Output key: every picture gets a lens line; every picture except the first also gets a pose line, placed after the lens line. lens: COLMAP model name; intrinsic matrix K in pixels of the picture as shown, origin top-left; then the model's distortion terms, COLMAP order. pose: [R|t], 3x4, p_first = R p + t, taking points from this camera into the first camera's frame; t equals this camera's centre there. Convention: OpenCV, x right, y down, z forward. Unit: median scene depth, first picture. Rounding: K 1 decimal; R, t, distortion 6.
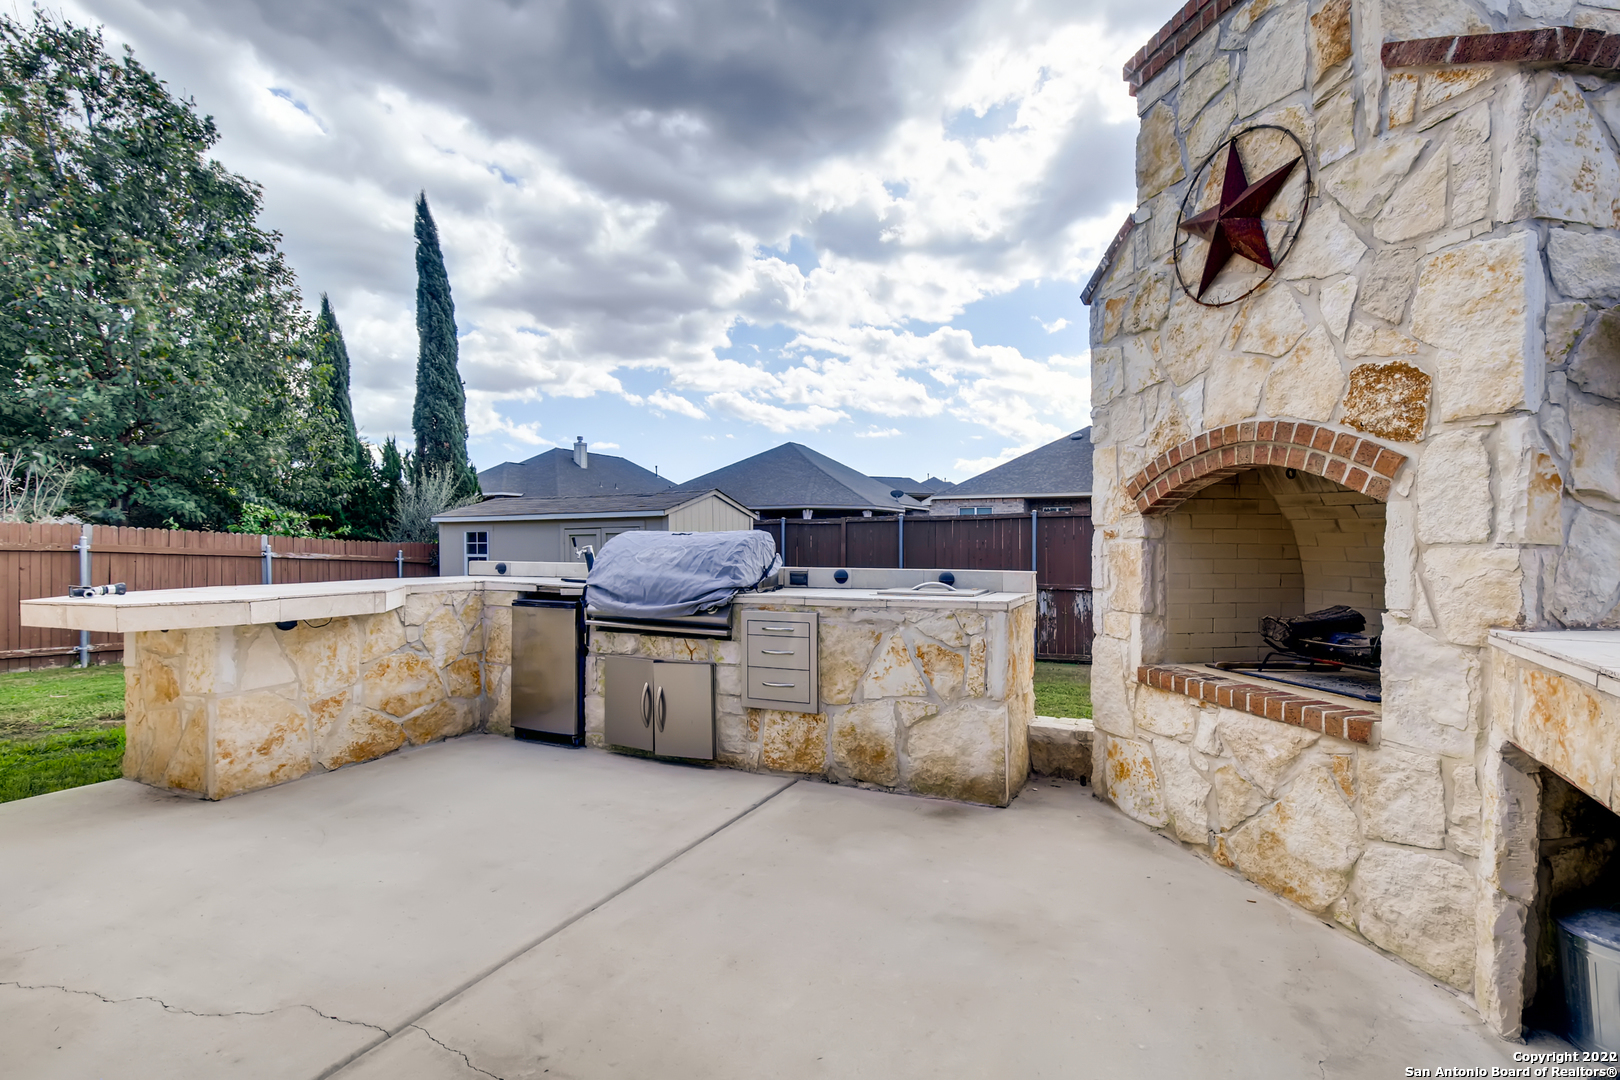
lens RADIAL K [[732.8, 0, 822.9], [0, 732.8, 542.2], [0, 0, 1]] dist [0.000203, 0.000421]
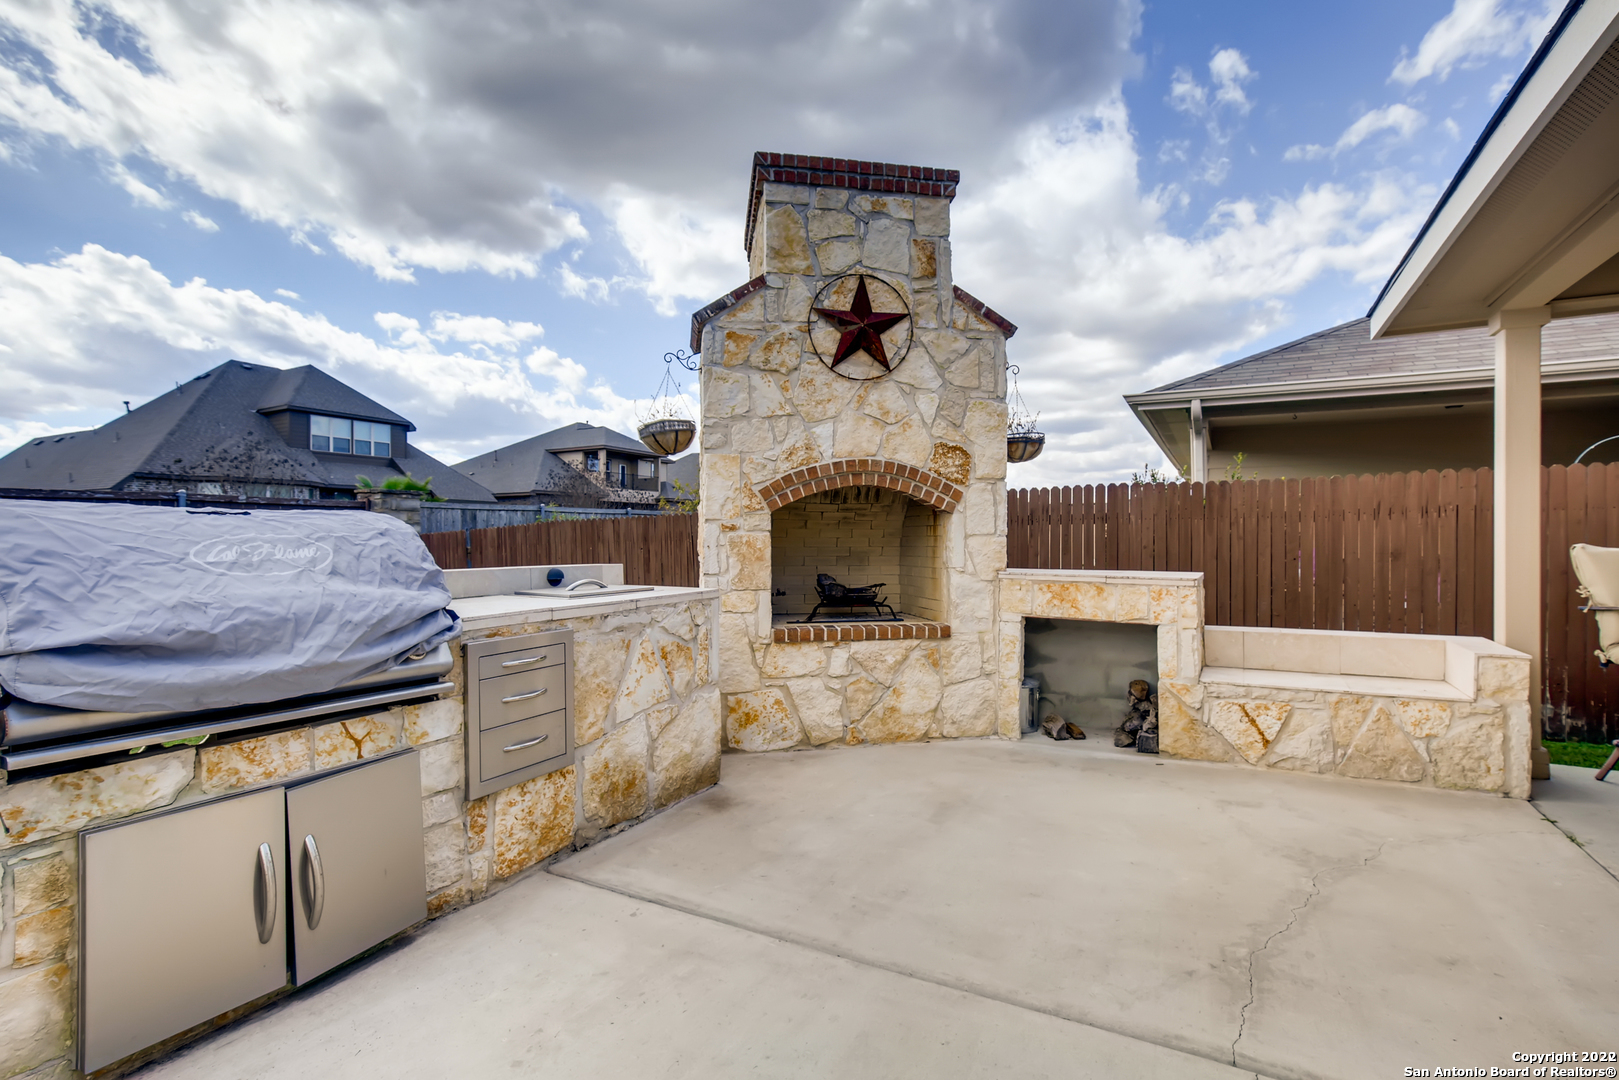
lens RADIAL K [[732.4, 0, 822.4], [0, 732.4, 542.2], [0, 0, 1]] dist [0.000203, 0.000421]
pose [[0.083115, -0.004555, 0.996530, -0.960280], [0.000899, 0.999989, 0.004496, 0.009652], [-0.996540, 0.000522, 0.083118, 0.913295]]
